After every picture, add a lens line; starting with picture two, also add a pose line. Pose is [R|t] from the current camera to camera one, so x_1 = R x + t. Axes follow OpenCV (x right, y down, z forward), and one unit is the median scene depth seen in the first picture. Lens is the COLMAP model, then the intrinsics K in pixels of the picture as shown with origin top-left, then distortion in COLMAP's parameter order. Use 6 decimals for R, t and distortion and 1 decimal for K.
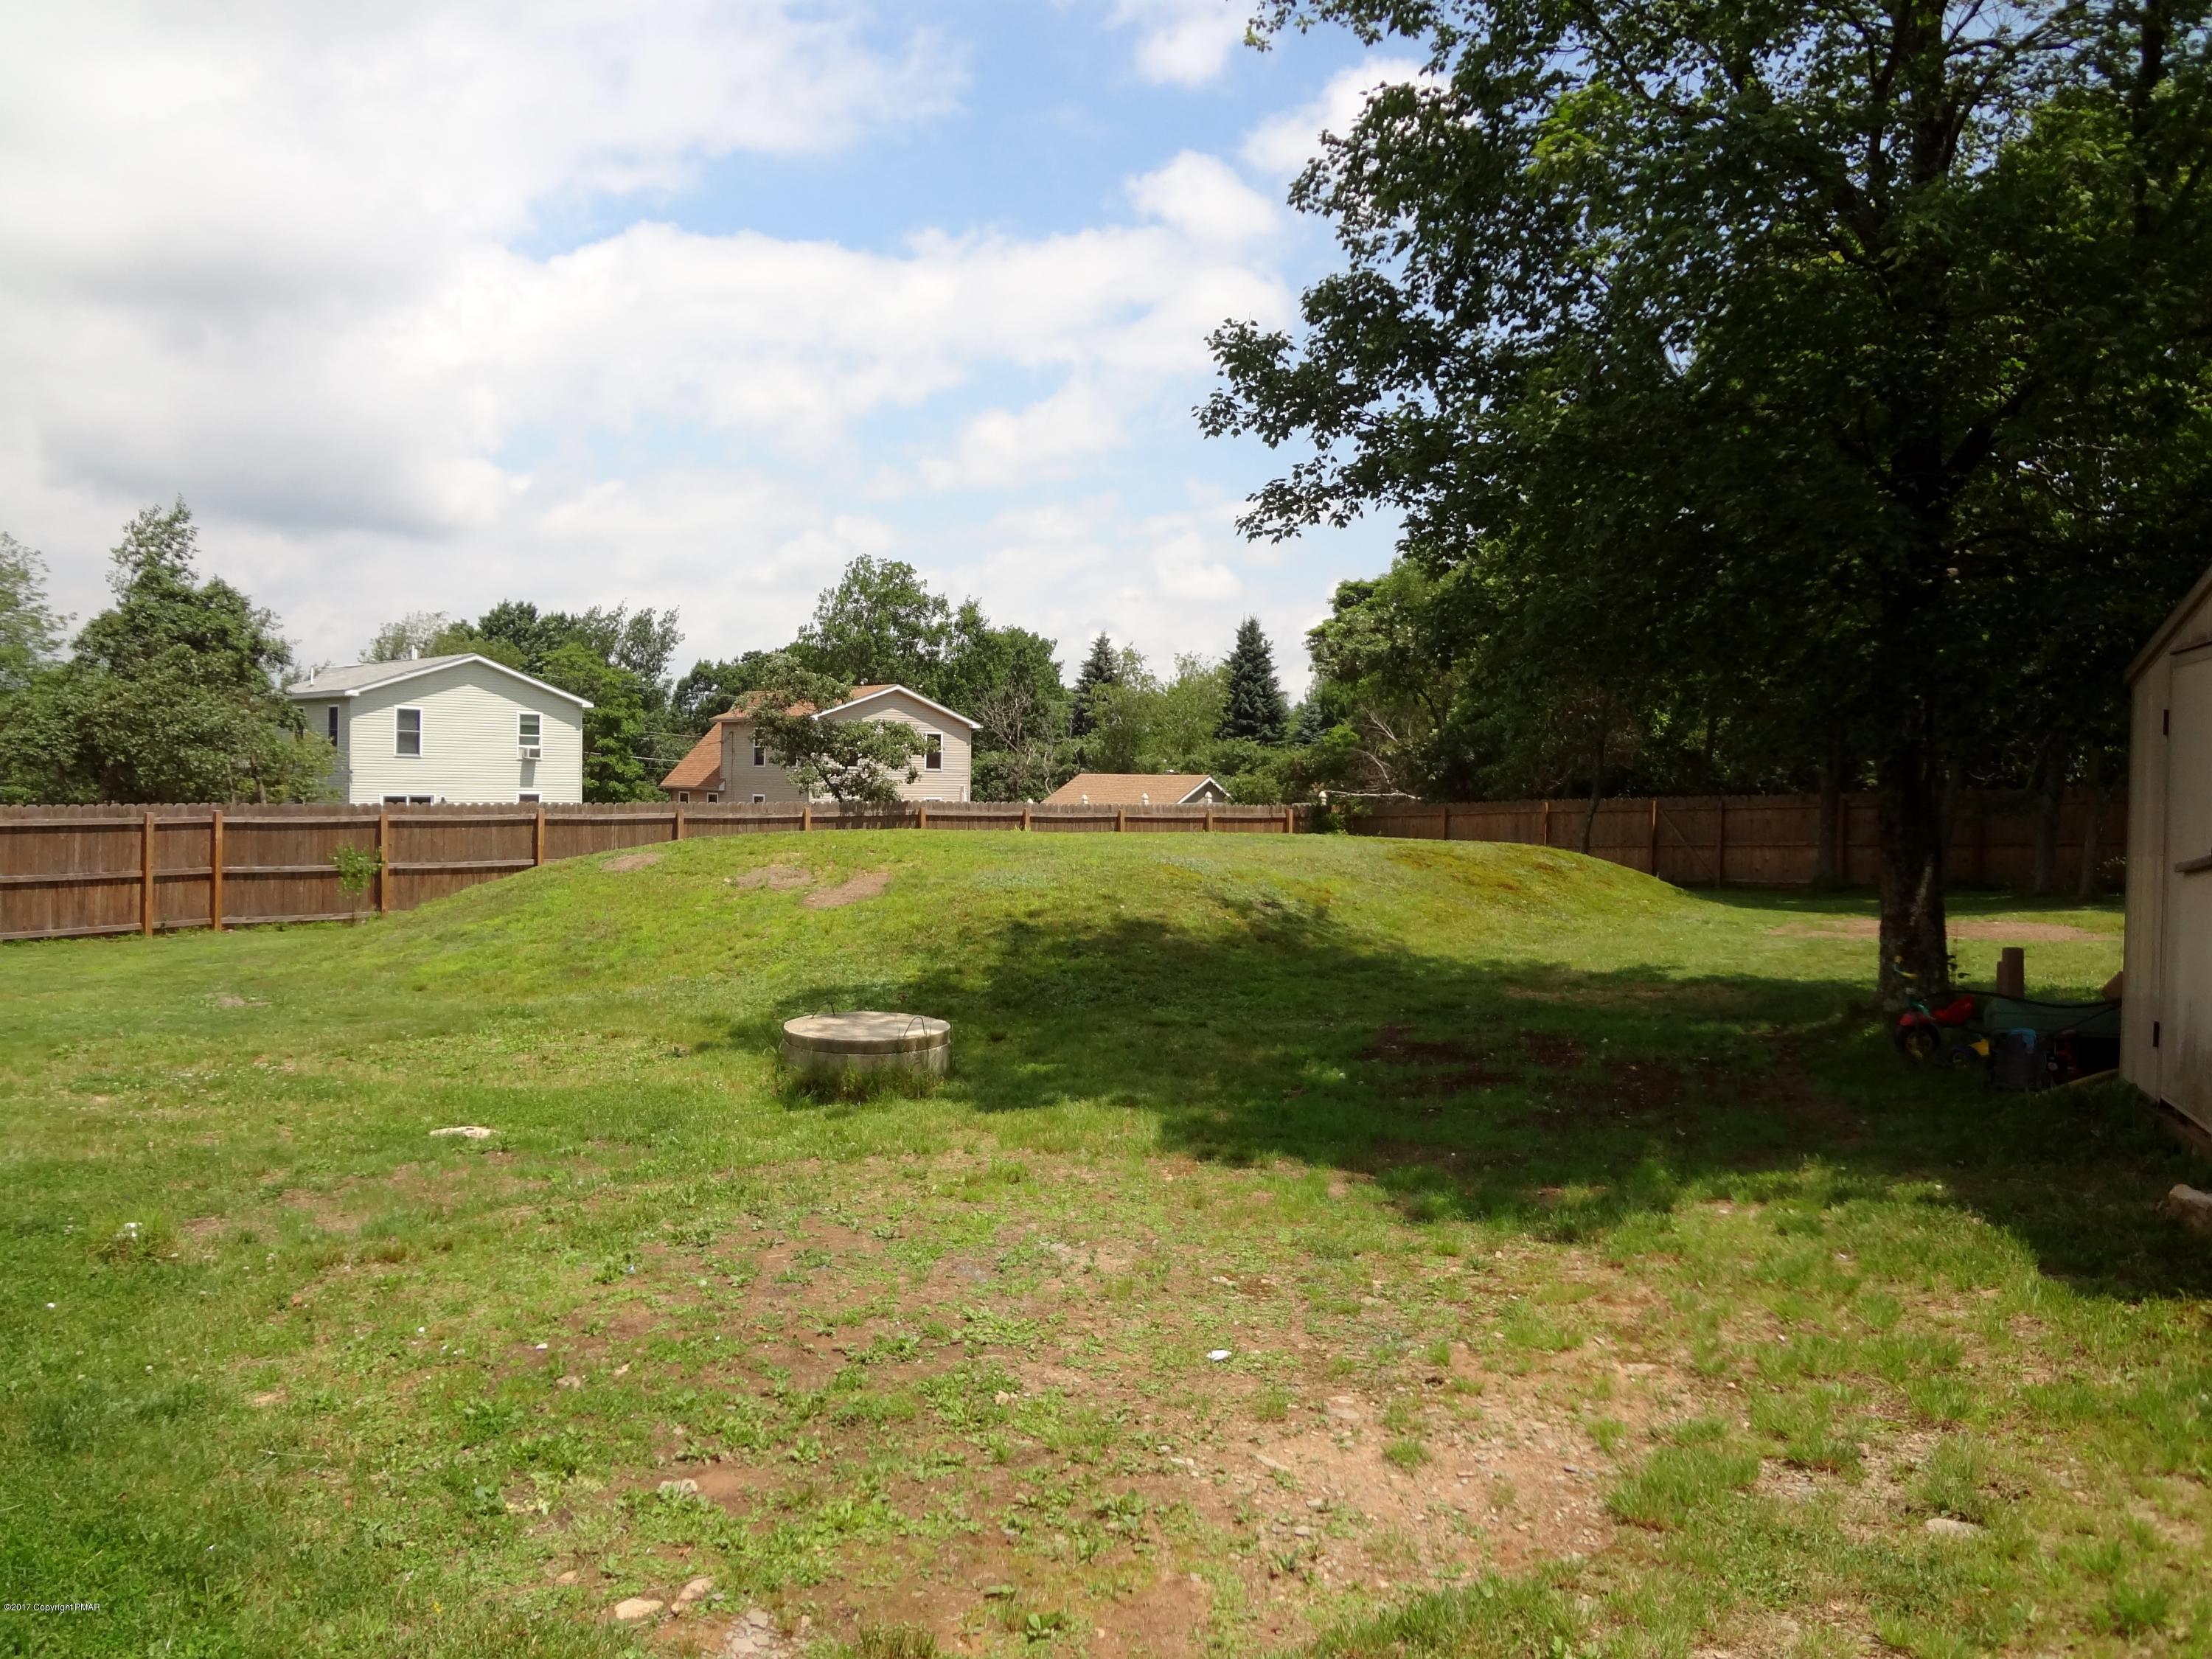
lens RADIAL K [[1609.9, 0, 1106.0], [0, 1609.9, 829.5], [0, 0, 1]] dist [-0.046597, 0.006353]
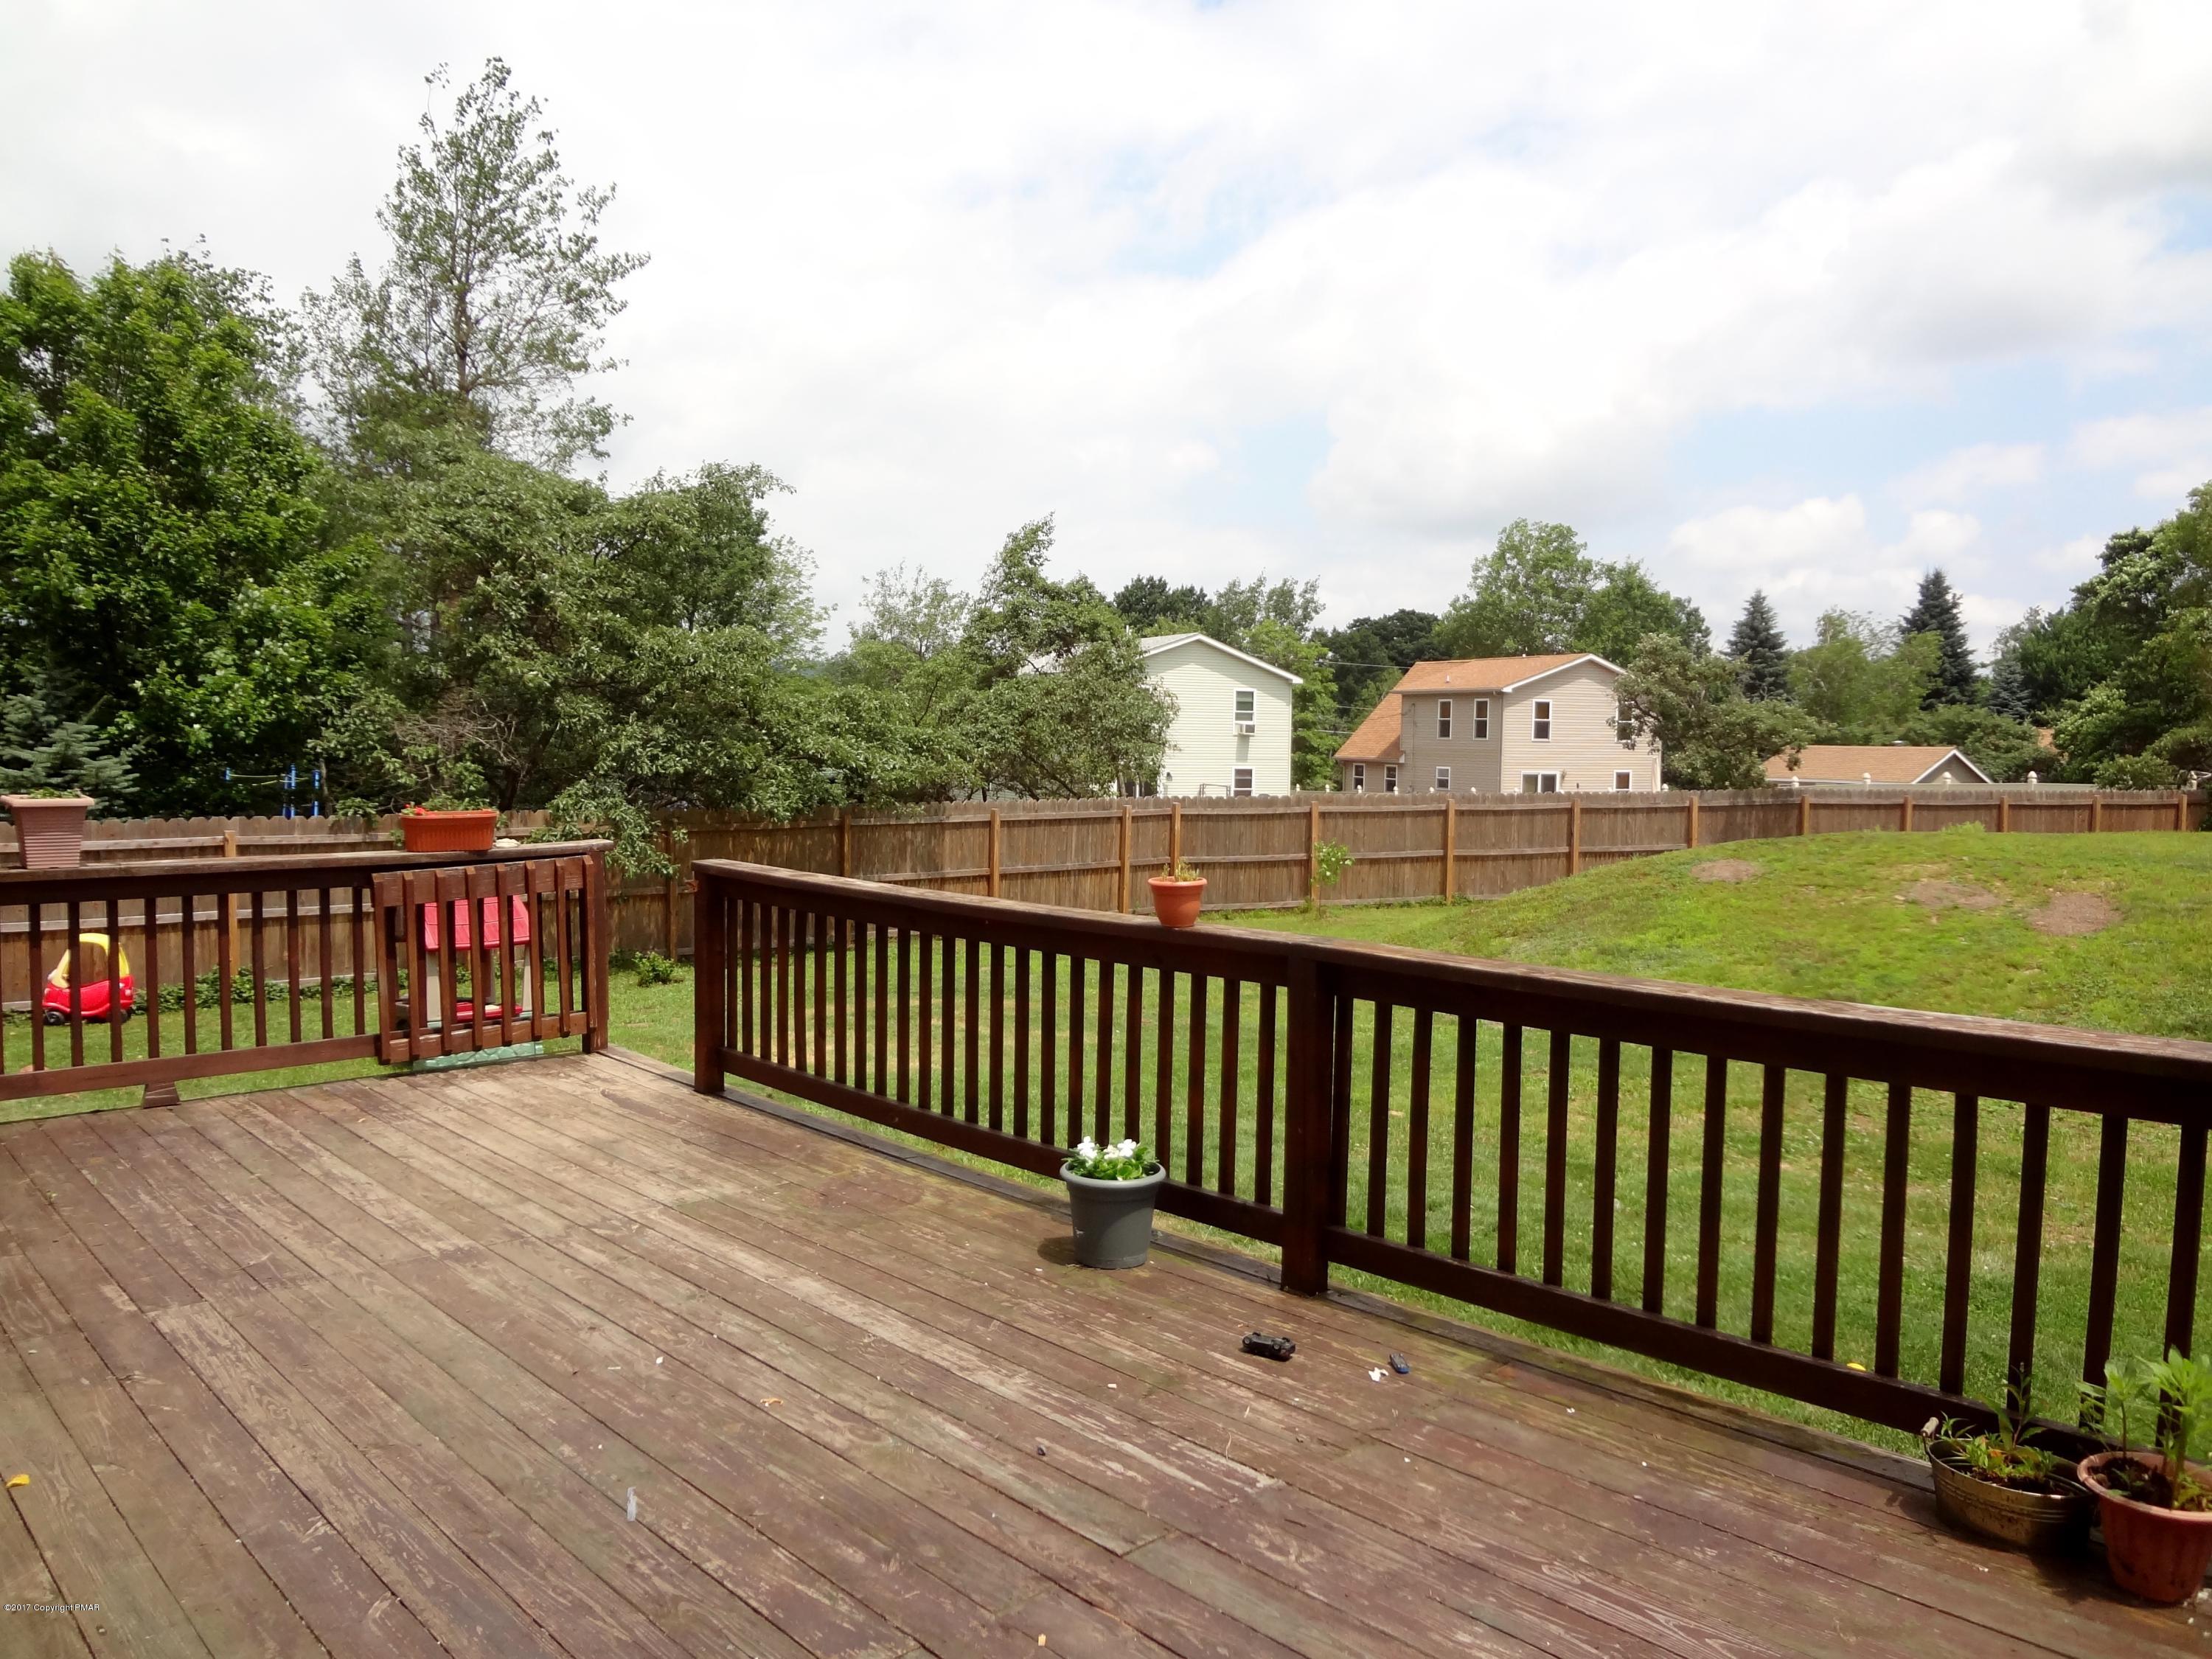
lens RADIAL K [[1609.9, 0, 1106.0], [0, 1609.9, 829.5], [0, 0, 1]] dist [-0.046597, 0.006353]
pose [[0.952467, 0.011029, -0.304444, -0.119045], [-0.003152, 0.999648, 0.026352, -0.009287], [0.304627, -0.024139, 0.952166, -0.009292]]
